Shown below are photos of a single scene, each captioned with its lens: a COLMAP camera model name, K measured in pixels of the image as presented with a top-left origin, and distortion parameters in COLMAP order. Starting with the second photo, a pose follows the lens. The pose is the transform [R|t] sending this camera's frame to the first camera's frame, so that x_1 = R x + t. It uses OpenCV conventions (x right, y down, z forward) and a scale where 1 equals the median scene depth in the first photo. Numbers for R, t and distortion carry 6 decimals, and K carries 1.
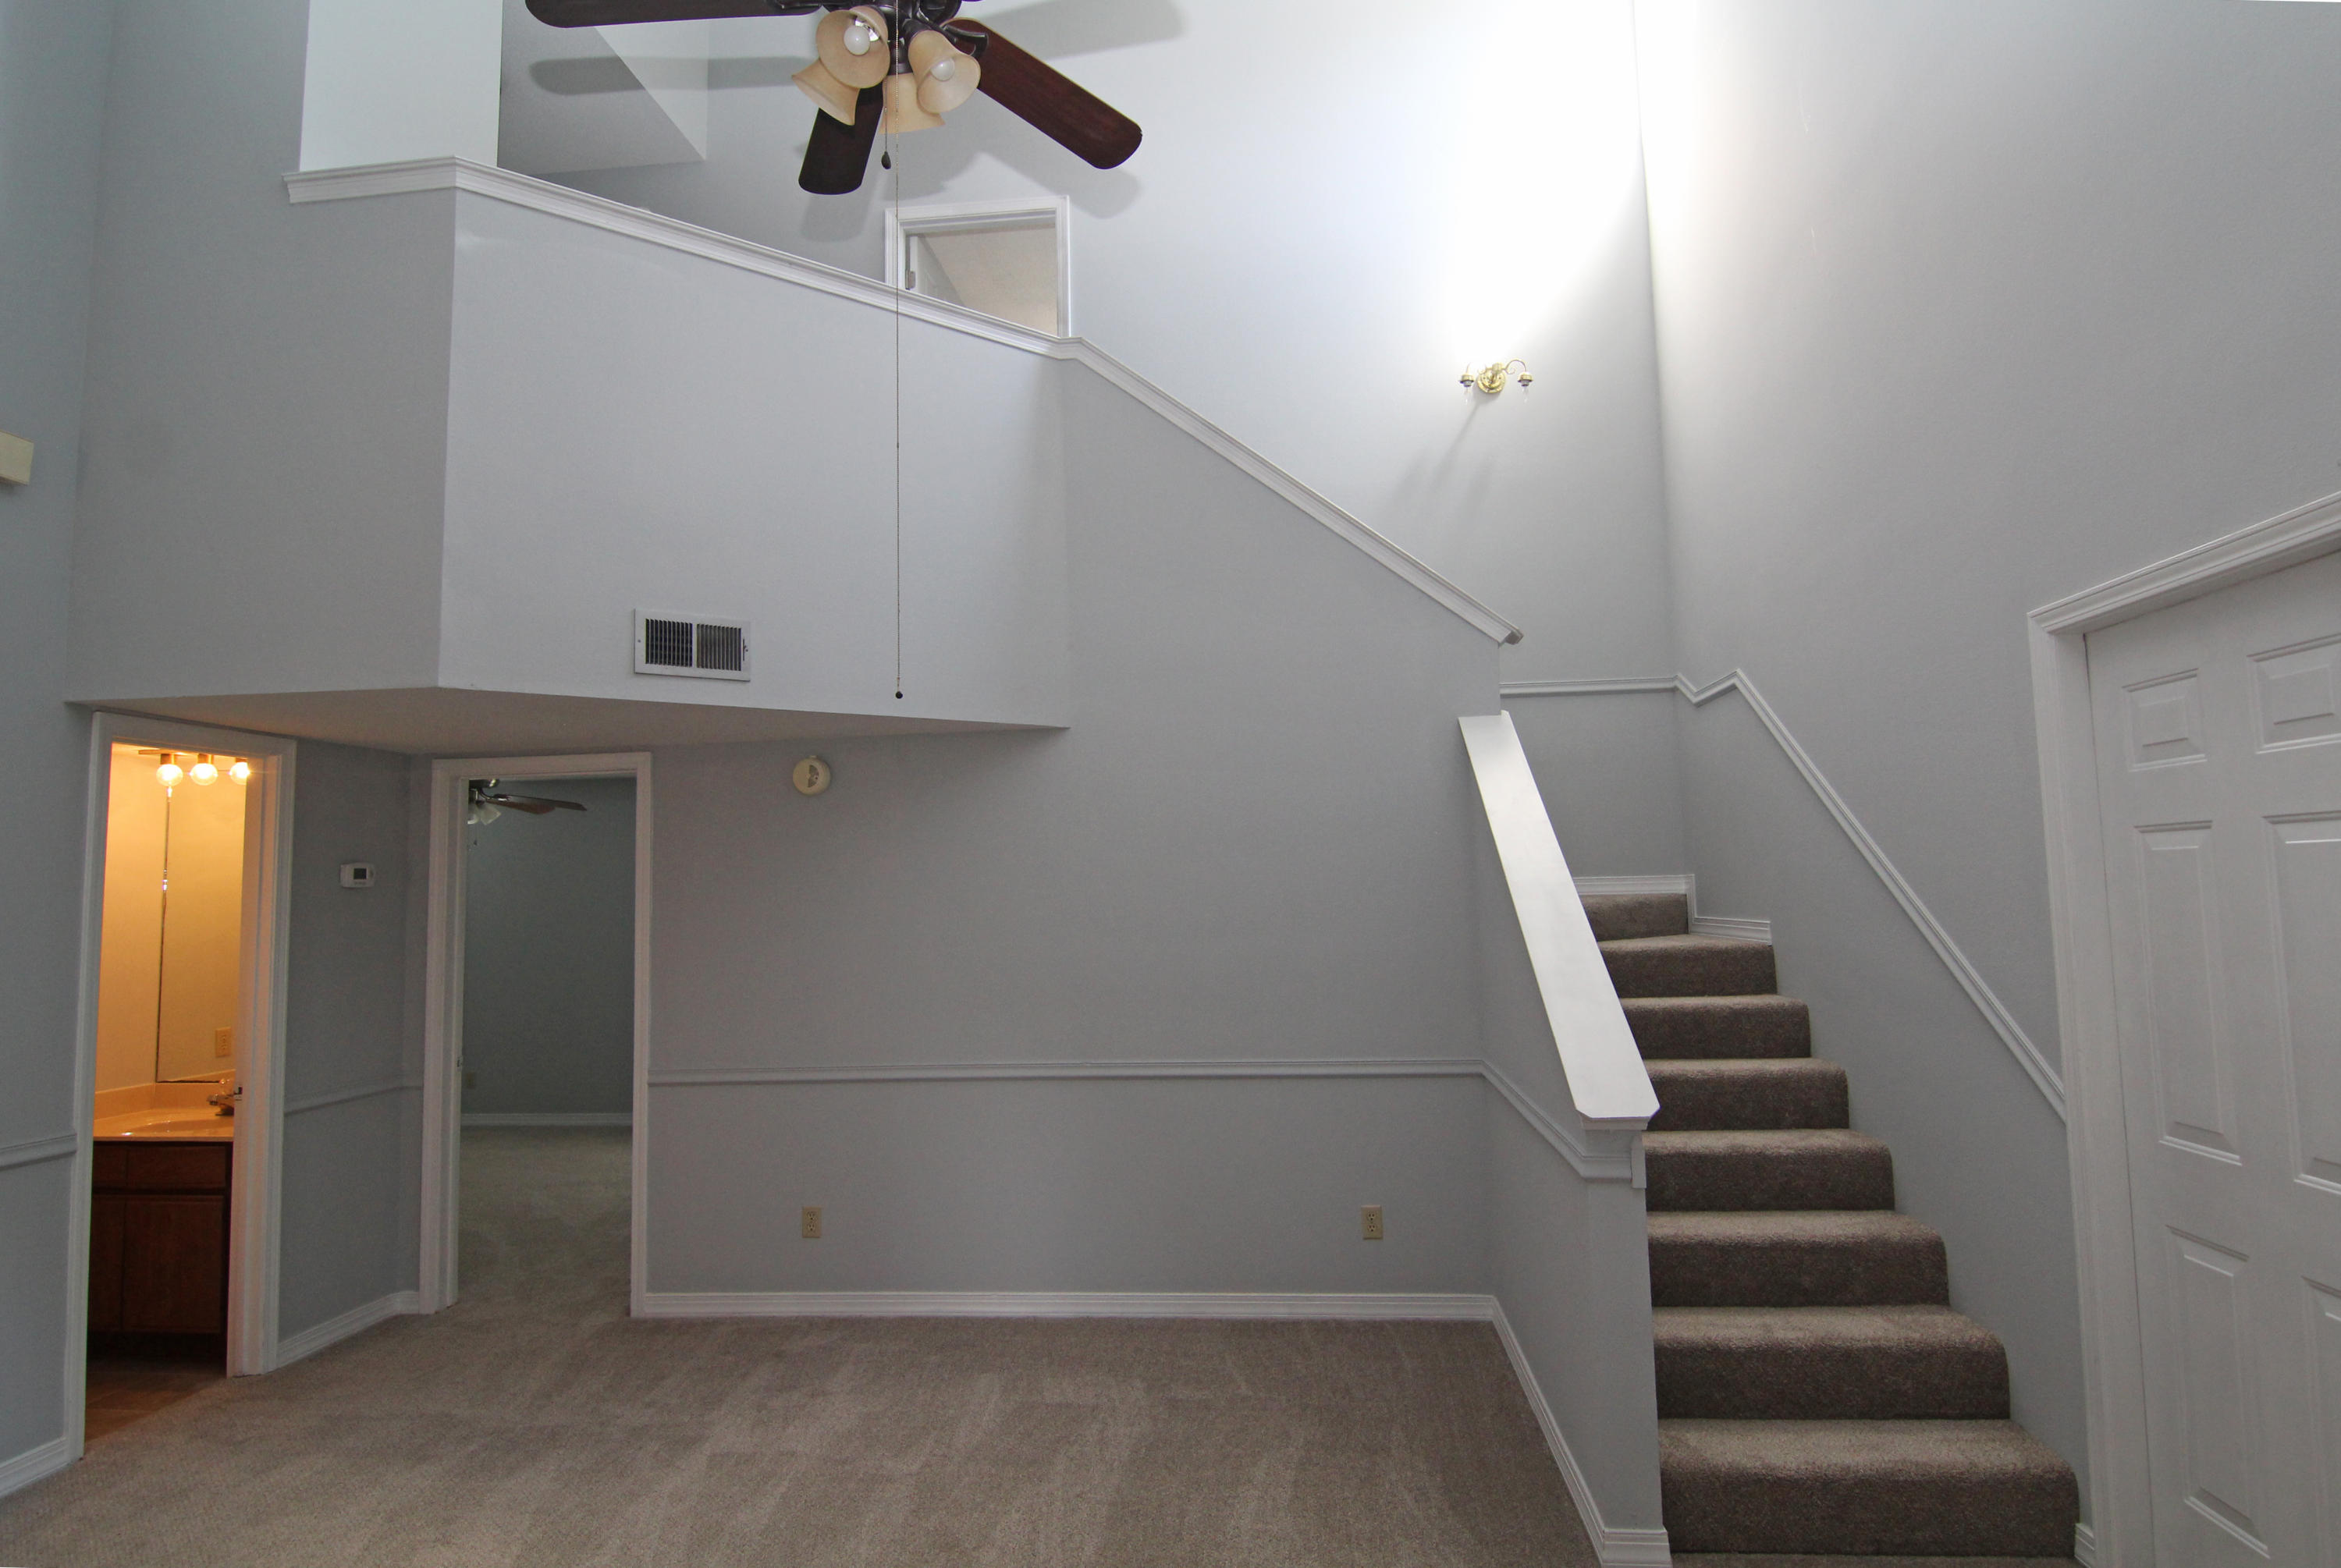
lens RADIAL K [[1263.4, 0, 1192.2], [0, 1263.4, 779.6], [0, 0, 1]] dist [-0.002994, -0.013318]
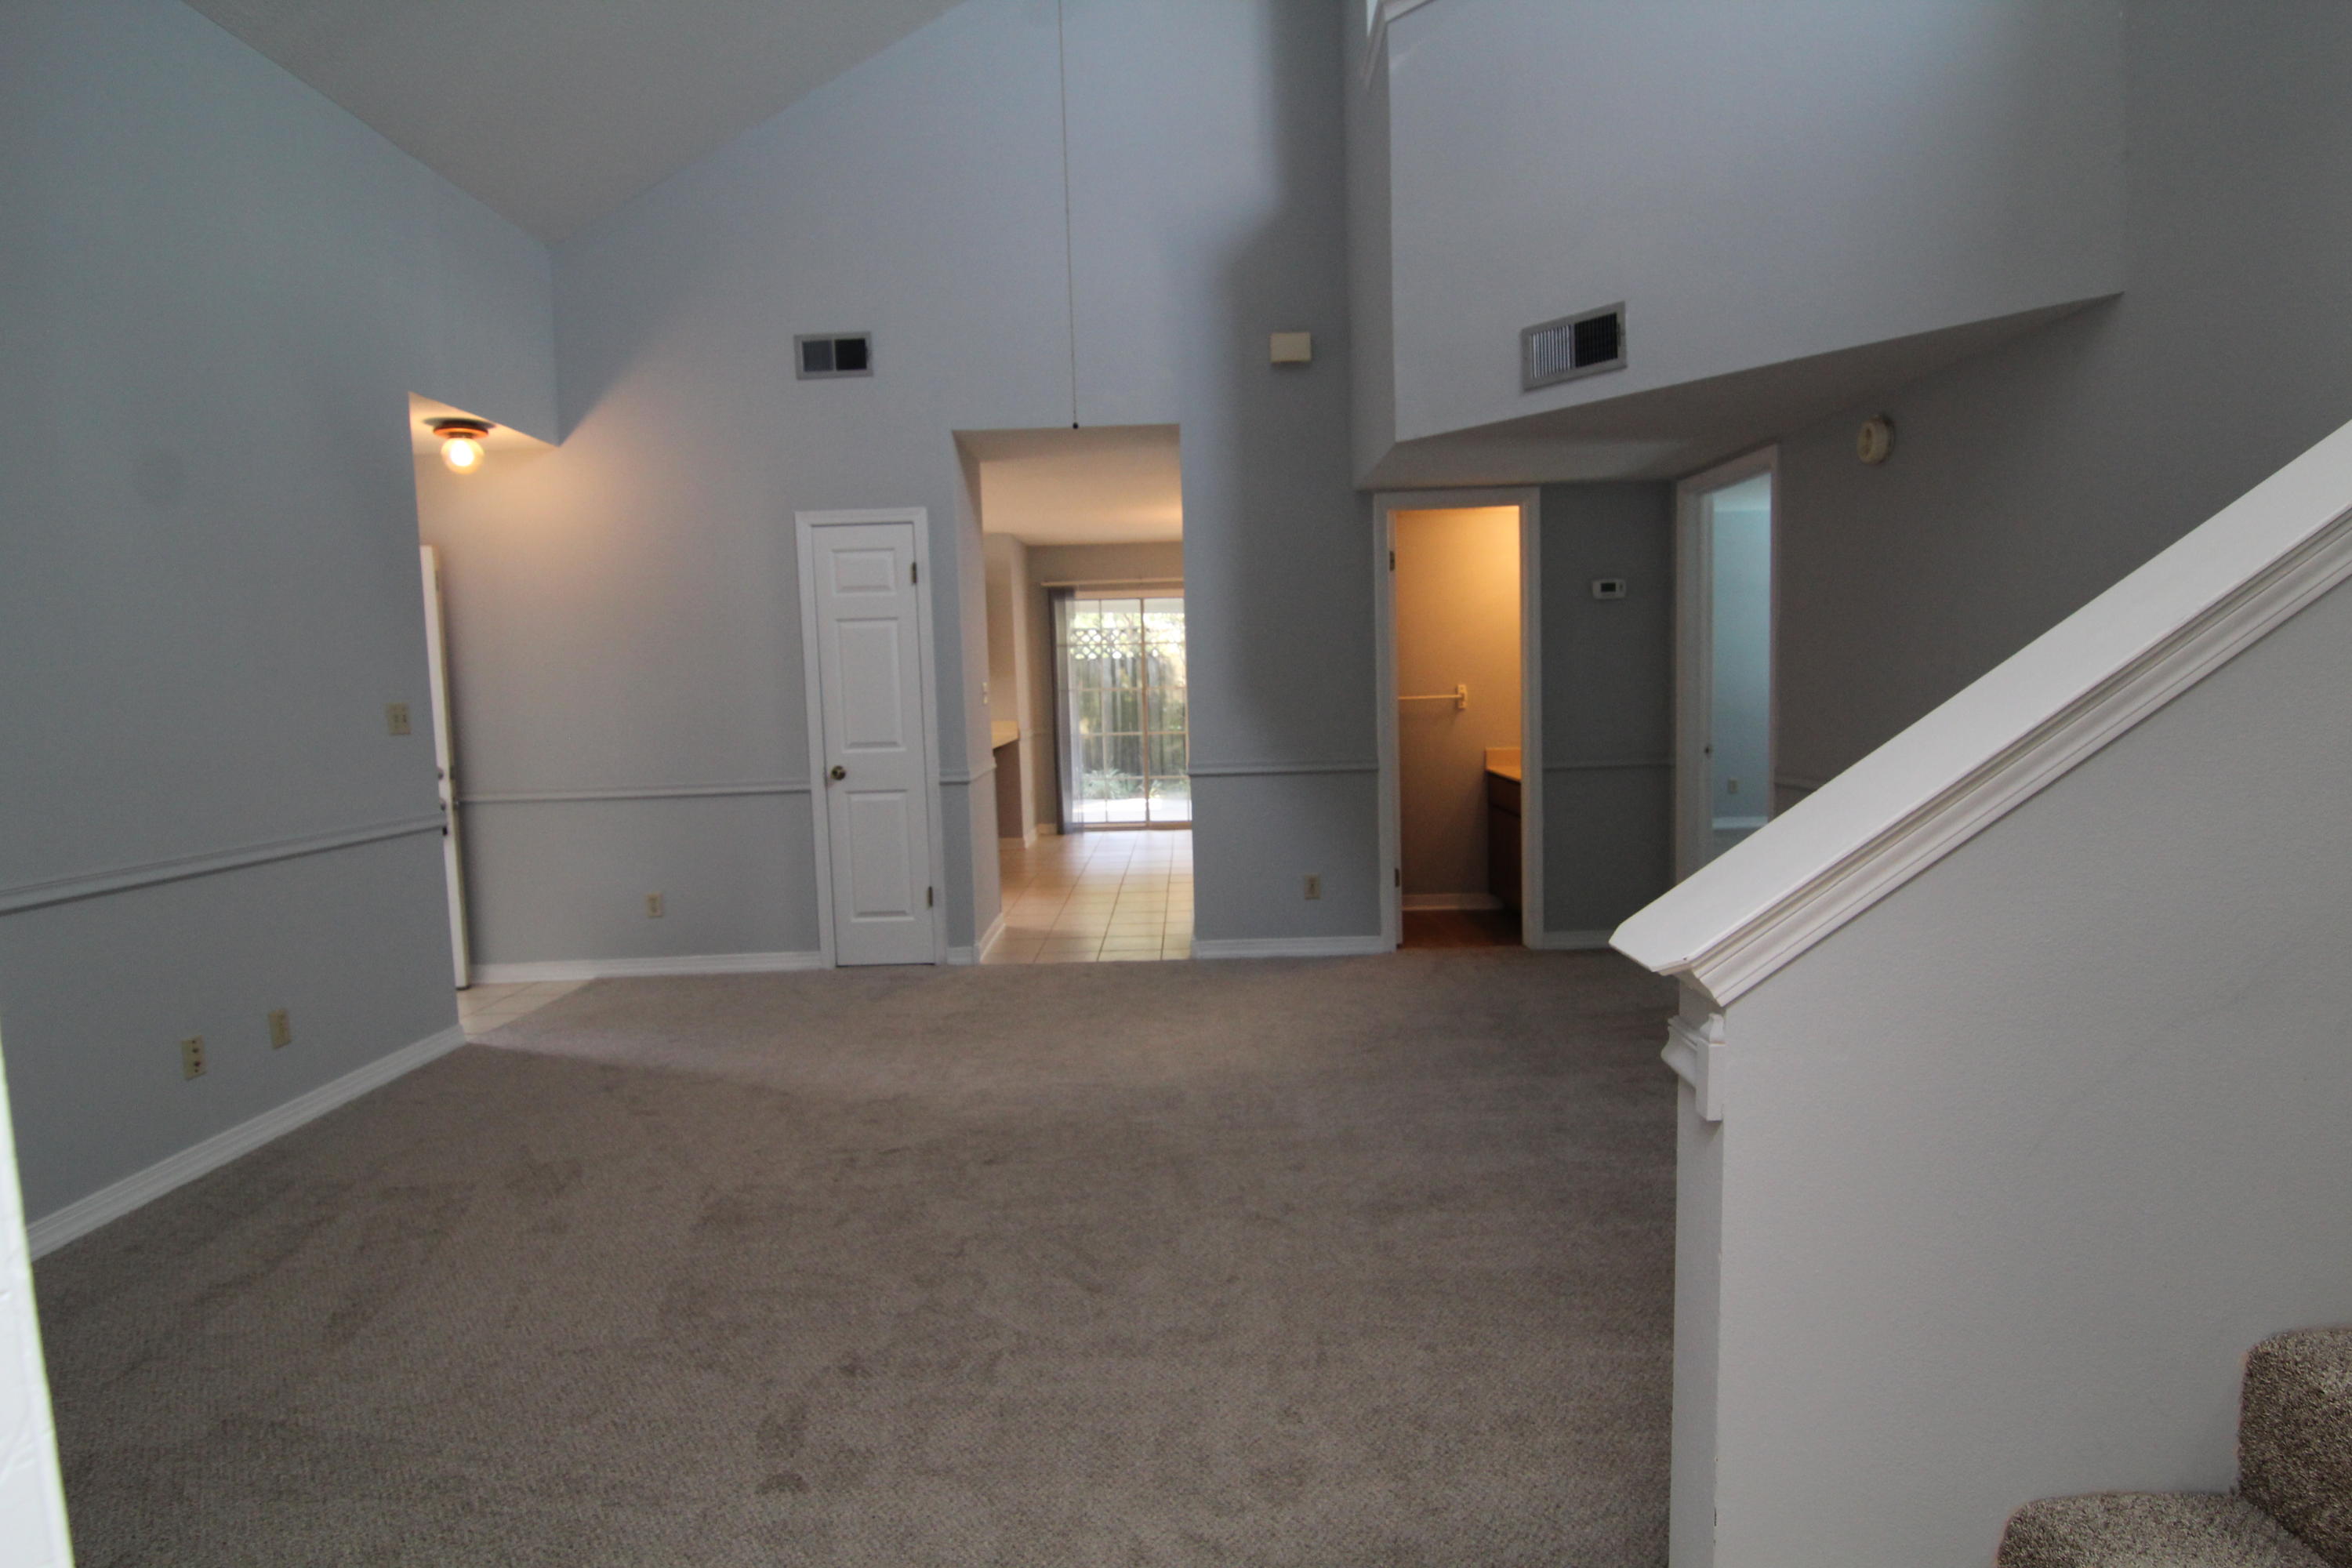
lens RADIAL K [[1190.8, 0, 1175.0], [0, 1190.8, 777.4], [0, 0, 1]] dist [-0.002231, -0.012021]
pose [[0.074548, 0.106109, -0.991556, 0.571832], [0.117947, 0.986405, 0.114425, 0.089524], [0.990218, -0.125482, 0.061019, 0.581494]]
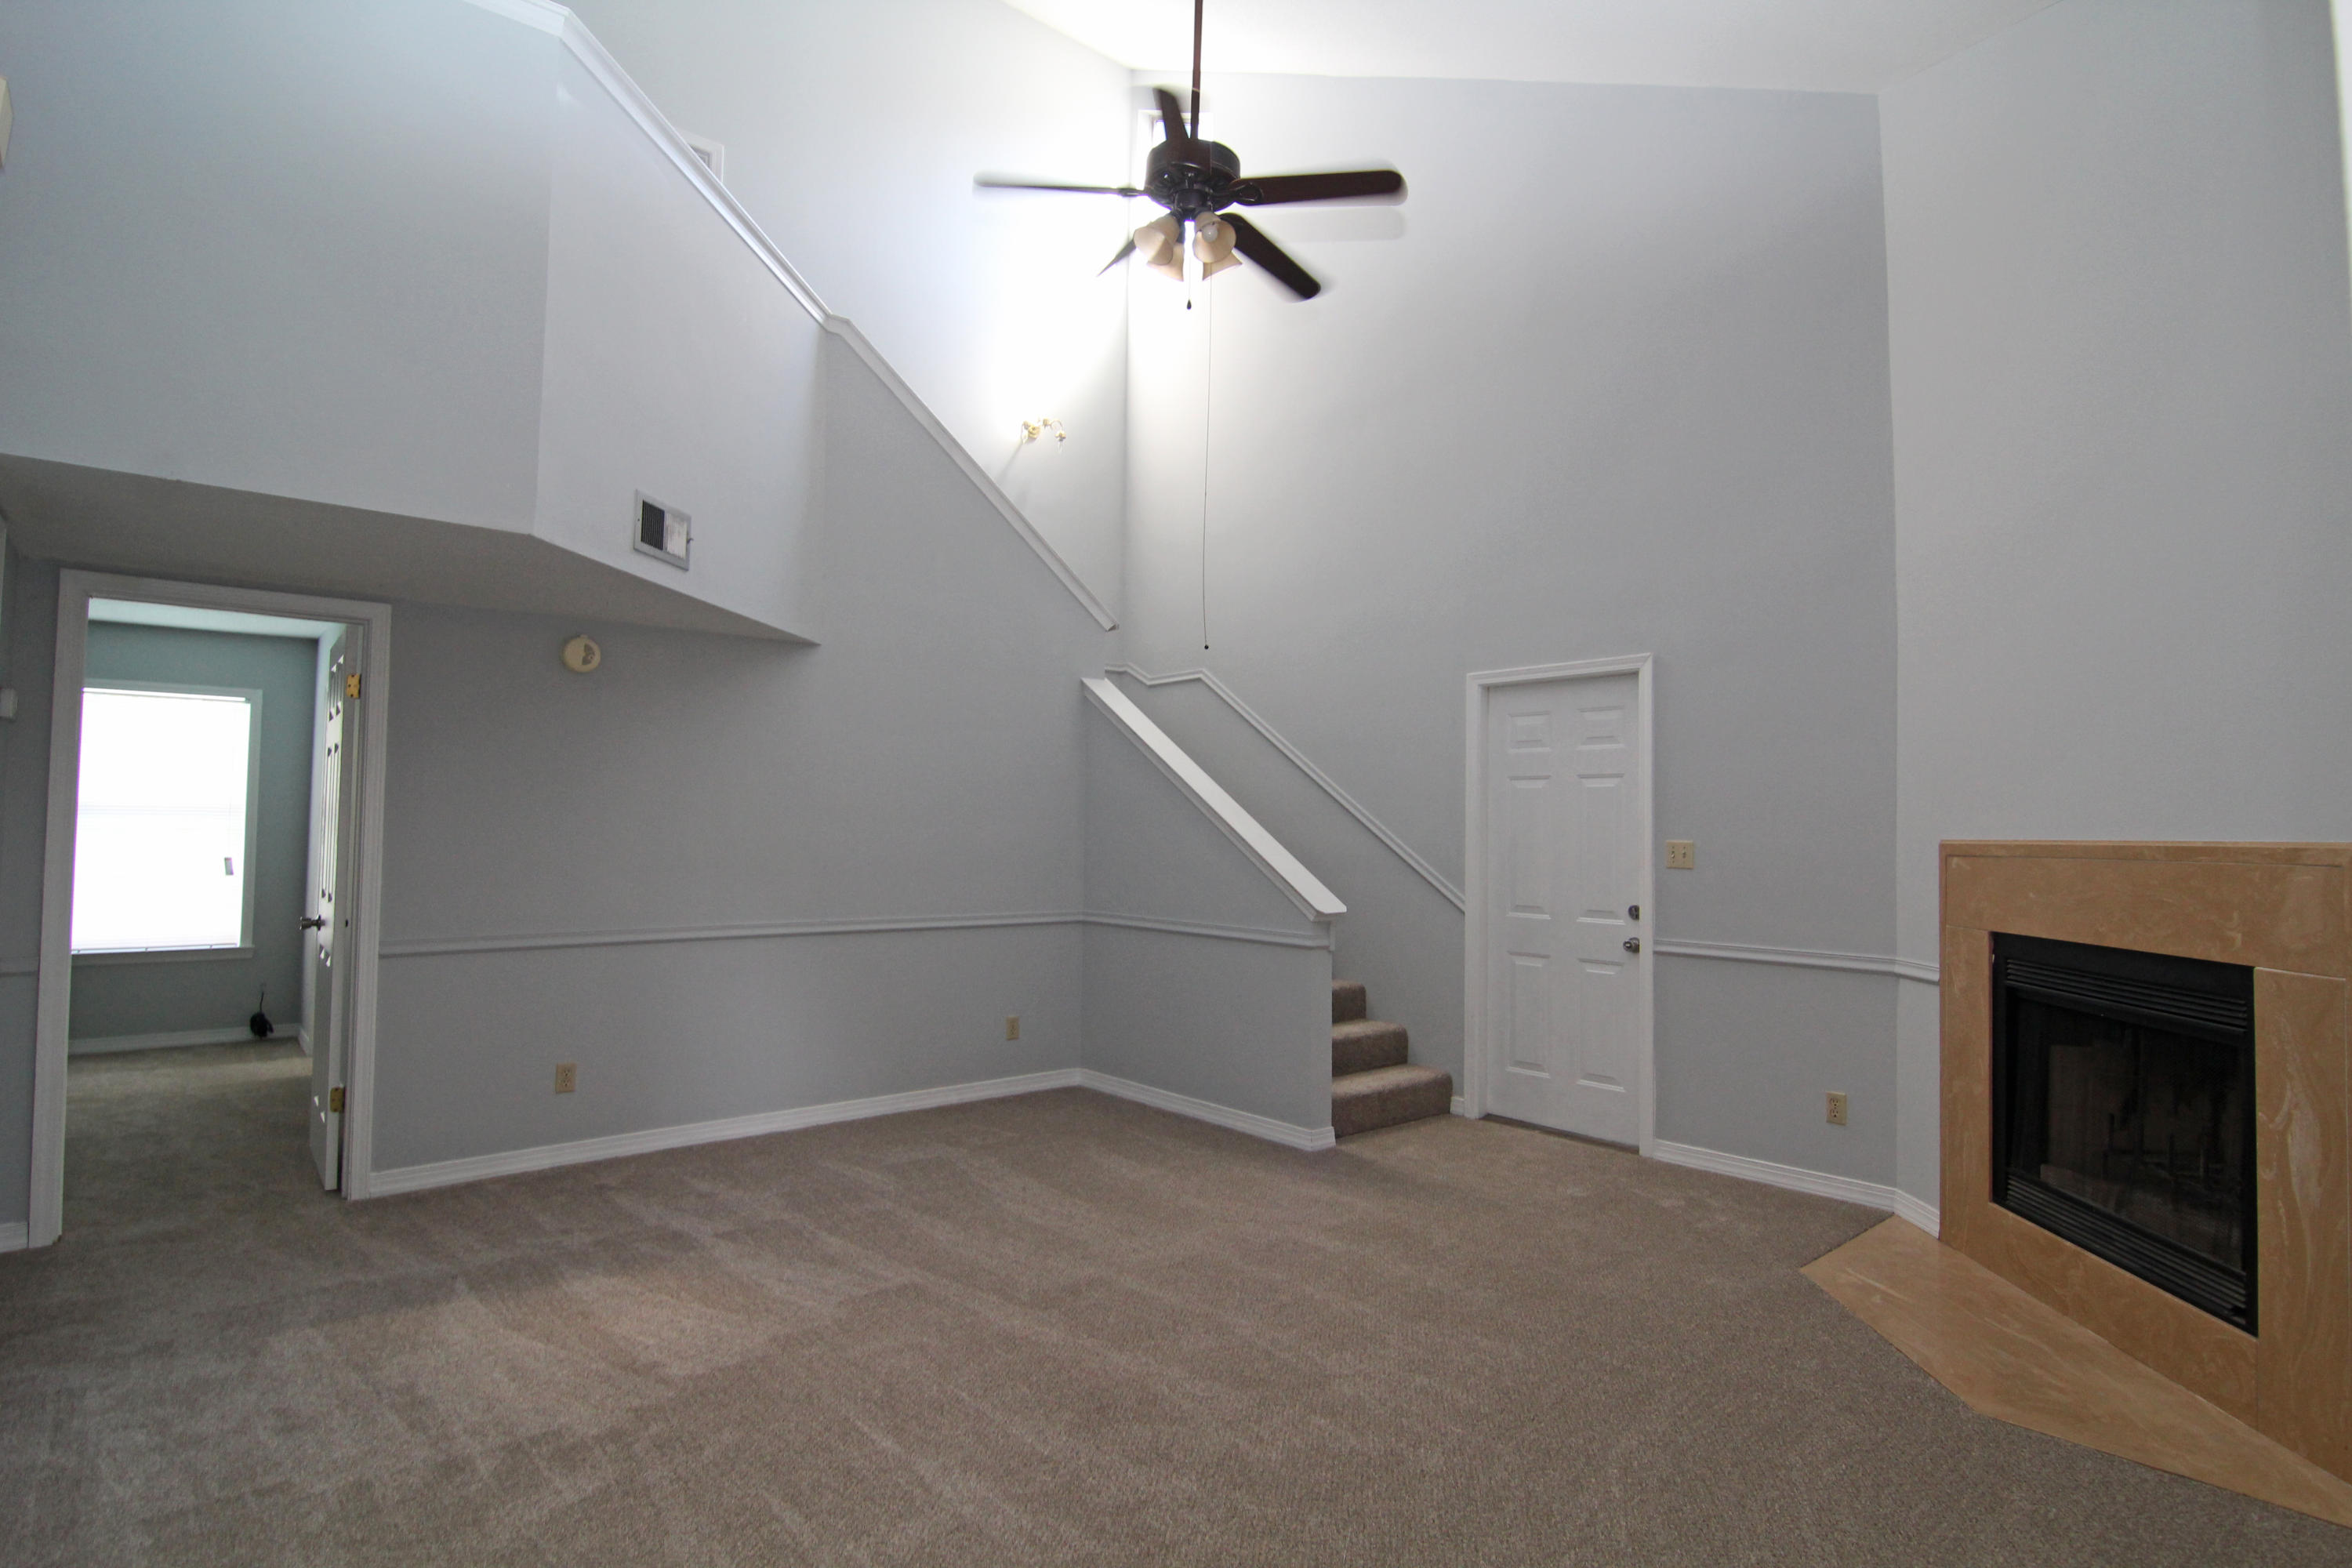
lens RADIAL K [[1190.8, 0, 1175.0], [0, 1190.8, 777.4], [0, 0, 1]] dist [-0.002231, -0.012021]
pose [[0.696163, 0.065226, 0.714914, -0.809995], [-0.094580, 0.995516, 0.001271, 0.062533], [-0.711626, -0.068502, 0.699211, -0.045020]]
